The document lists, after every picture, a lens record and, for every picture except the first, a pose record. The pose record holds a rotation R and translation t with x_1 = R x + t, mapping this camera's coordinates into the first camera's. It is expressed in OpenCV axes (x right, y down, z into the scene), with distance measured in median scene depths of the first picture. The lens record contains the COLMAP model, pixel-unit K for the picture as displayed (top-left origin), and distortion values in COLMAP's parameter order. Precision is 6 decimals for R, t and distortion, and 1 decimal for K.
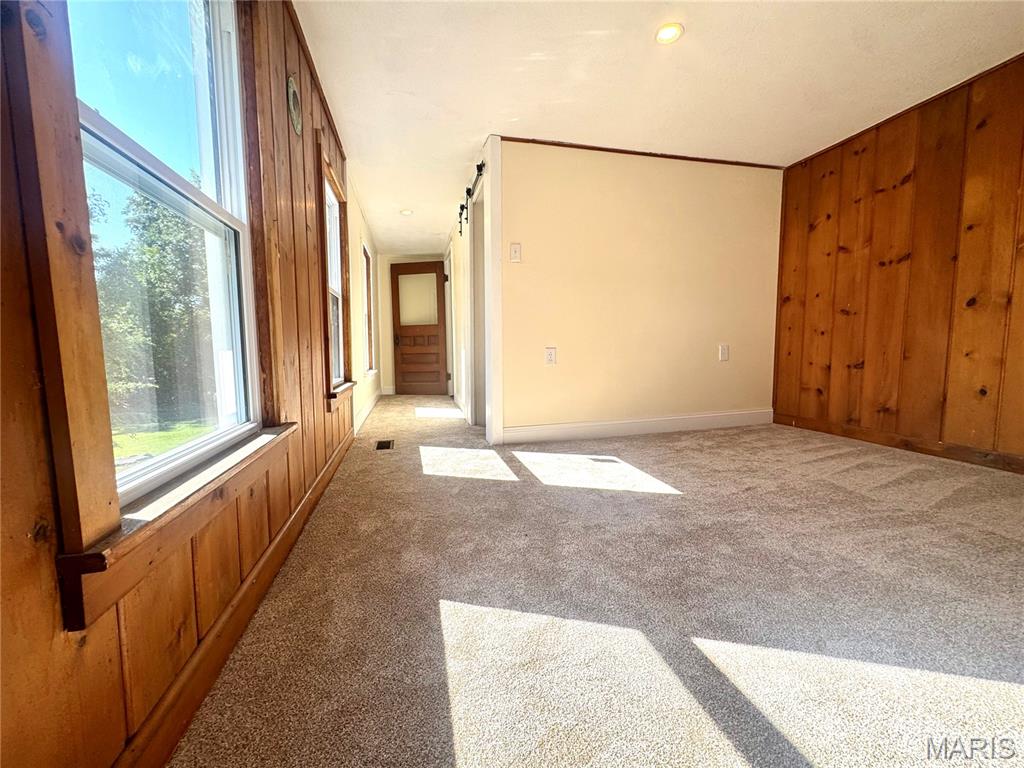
lens RADIAL K [[408.8, 0, 504.7], [0, 408.8, 384.3], [0, 0, 1]] dist [-0.002492, -0.000070]
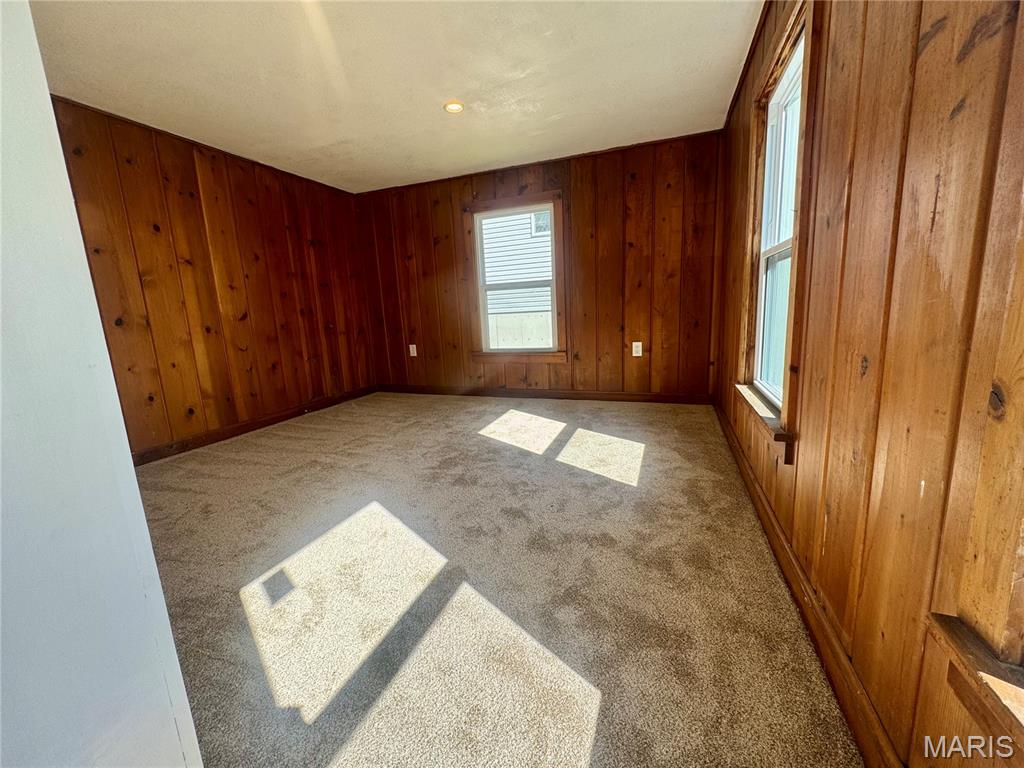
lens RADIAL K [[408.8, 0, 506.6], [0, 408.8, 384.4], [0, 0, 1]] dist [-0.002492, -0.000070]
pose [[-0.827908, -0.042115, 0.559281, -0.346930], [0.110891, 0.965201, 0.236835, -0.191288], [-0.549793, 0.258097, -0.794427, 1.396459]]
